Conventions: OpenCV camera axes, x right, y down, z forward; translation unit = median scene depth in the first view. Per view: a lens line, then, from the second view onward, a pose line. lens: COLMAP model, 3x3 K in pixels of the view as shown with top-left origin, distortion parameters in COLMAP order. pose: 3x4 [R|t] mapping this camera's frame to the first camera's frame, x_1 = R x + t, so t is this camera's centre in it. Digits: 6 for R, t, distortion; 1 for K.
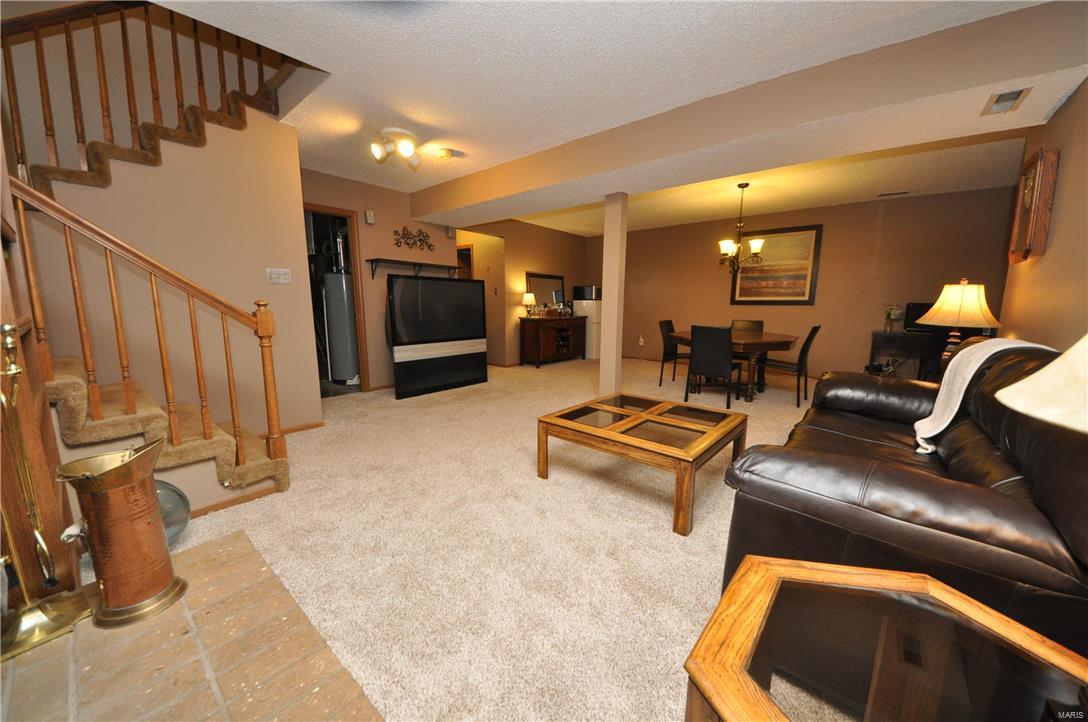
lens RADIAL K [[384.0, 0, 547.5], [0, 384.0, 362.4], [0, 0, 1]] dist [0.038615, -0.022659]
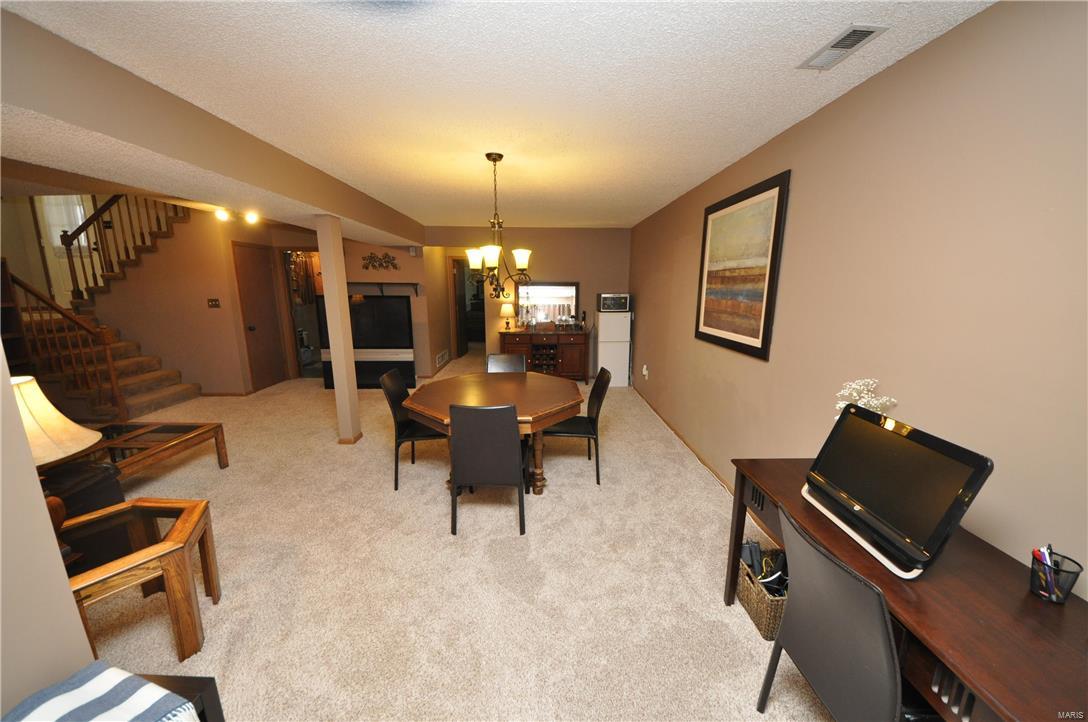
lens RADIAL K [[384.0, 0, 547.5], [0, 384.0, 362.4], [0, 0, 1]] dist [0.038615, -0.022659]
pose [[0.658098, 0.143537, -0.739124, 0.883943], [-0.115633, 0.989282, 0.089160, -0.162879], [0.744000, 0.026791, 0.667642, 0.548006]]
